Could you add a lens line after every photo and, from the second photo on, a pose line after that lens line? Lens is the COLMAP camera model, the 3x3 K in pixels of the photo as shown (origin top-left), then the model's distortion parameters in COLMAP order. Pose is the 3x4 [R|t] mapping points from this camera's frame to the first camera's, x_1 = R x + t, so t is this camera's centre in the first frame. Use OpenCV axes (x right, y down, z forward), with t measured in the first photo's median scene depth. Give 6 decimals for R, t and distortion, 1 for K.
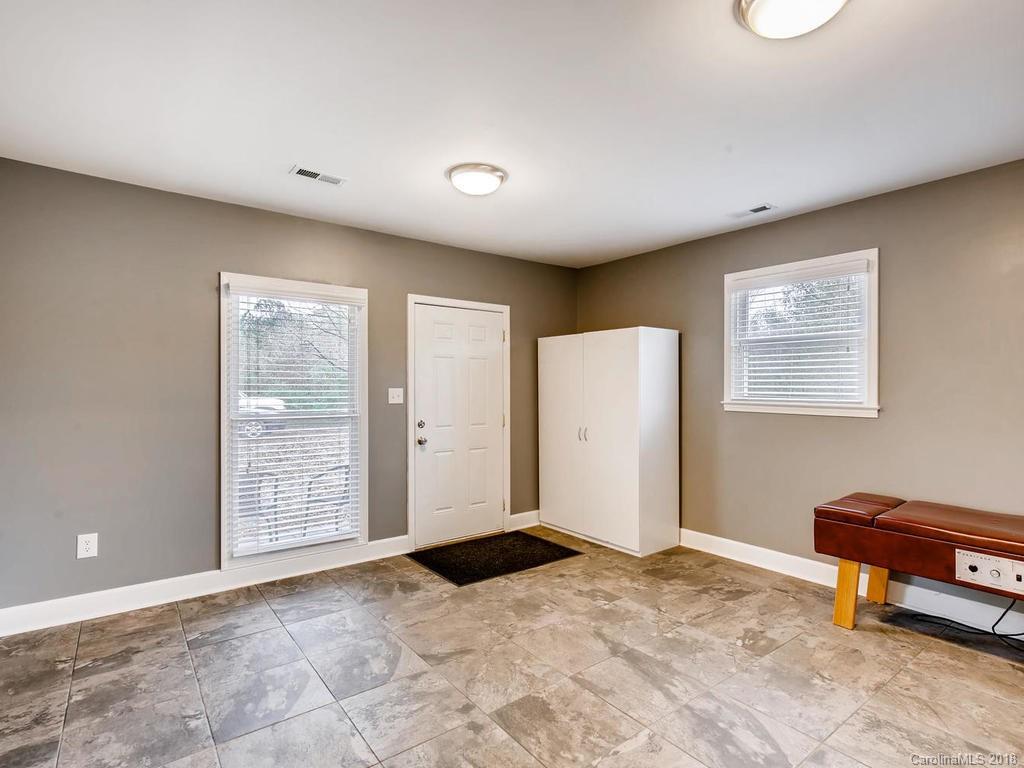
lens RADIAL K [[518.6, 0, 509.1], [0, 518.6, 389.5], [0, 0, 1]] dist [0.001384, 0.002304]
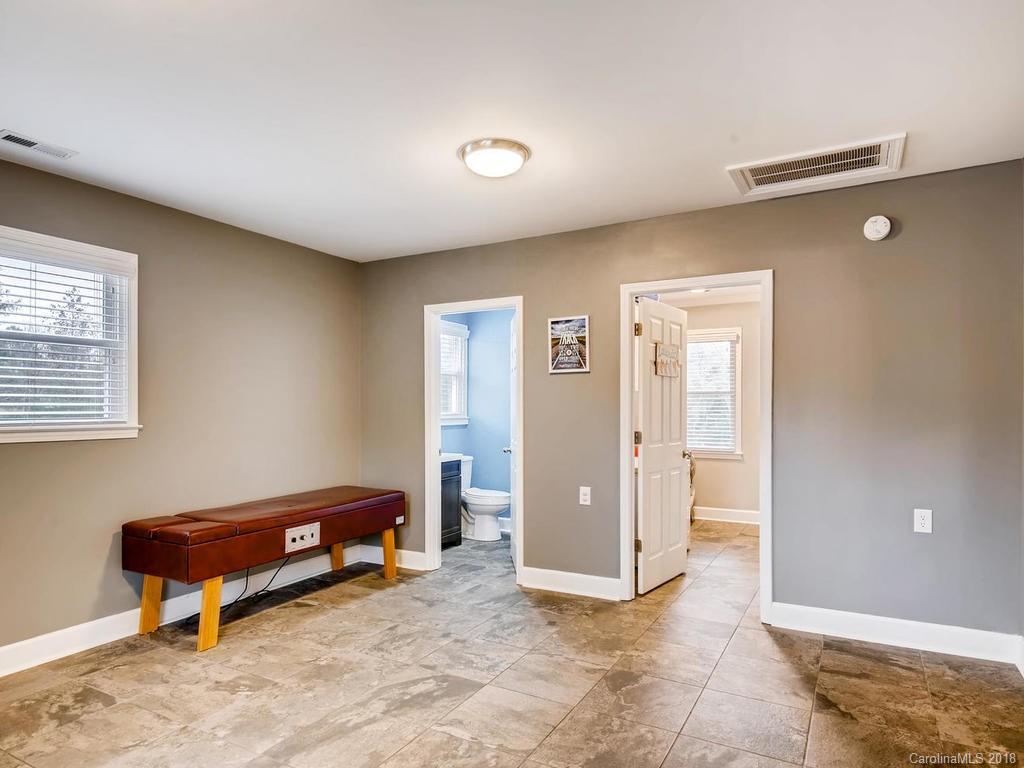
lens RADIAL K [[619.2, 0, 517.1], [0, 619.2, 415.5], [0, 0, 1]] dist [0.011823, -0.004535]
pose [[-0.406474, -0.015135, 0.913537, -0.672905], [0.007784, 0.999769, 0.020027, -0.002540], [-0.913629, 0.015251, -0.406262, 0.953757]]
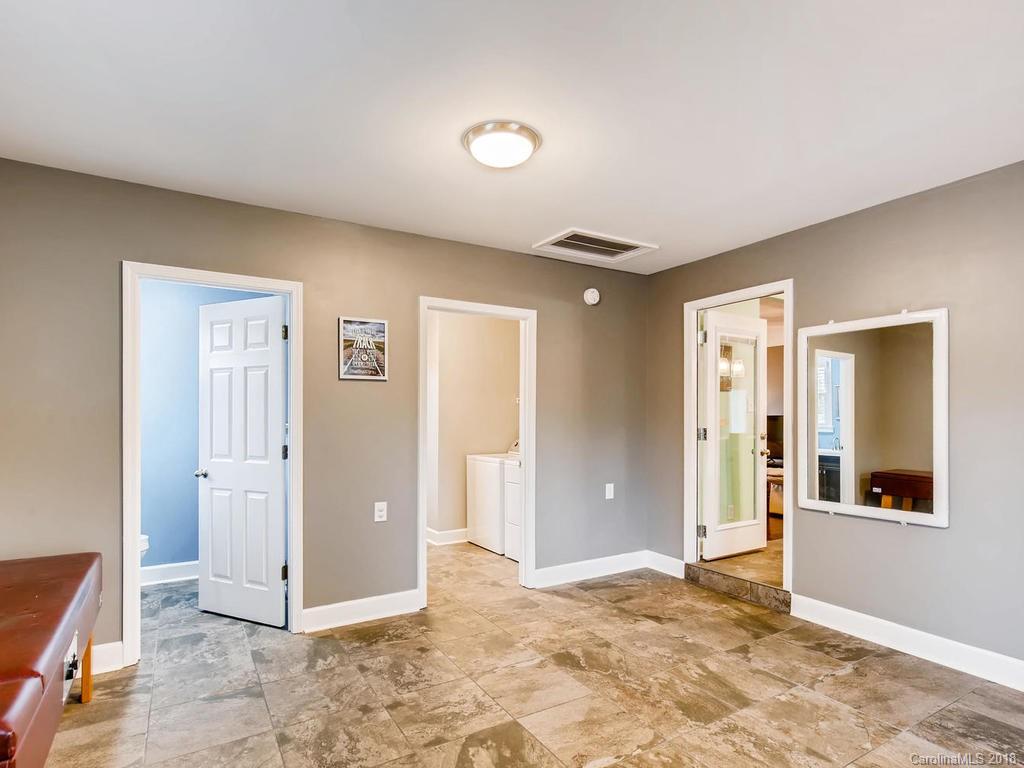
lens RADIAL K [[552.9, 0, 513.7], [0, 552.9, 422.3], [0, 0, 1]] dist [-0.001992, 0.000659]
pose [[-0.995282, -0.003883, 0.096943, 0.206835], [-0.002471, 0.999889, 0.014687, 0.000413], [-0.096989, 0.014378, -0.995182, 1.417086]]
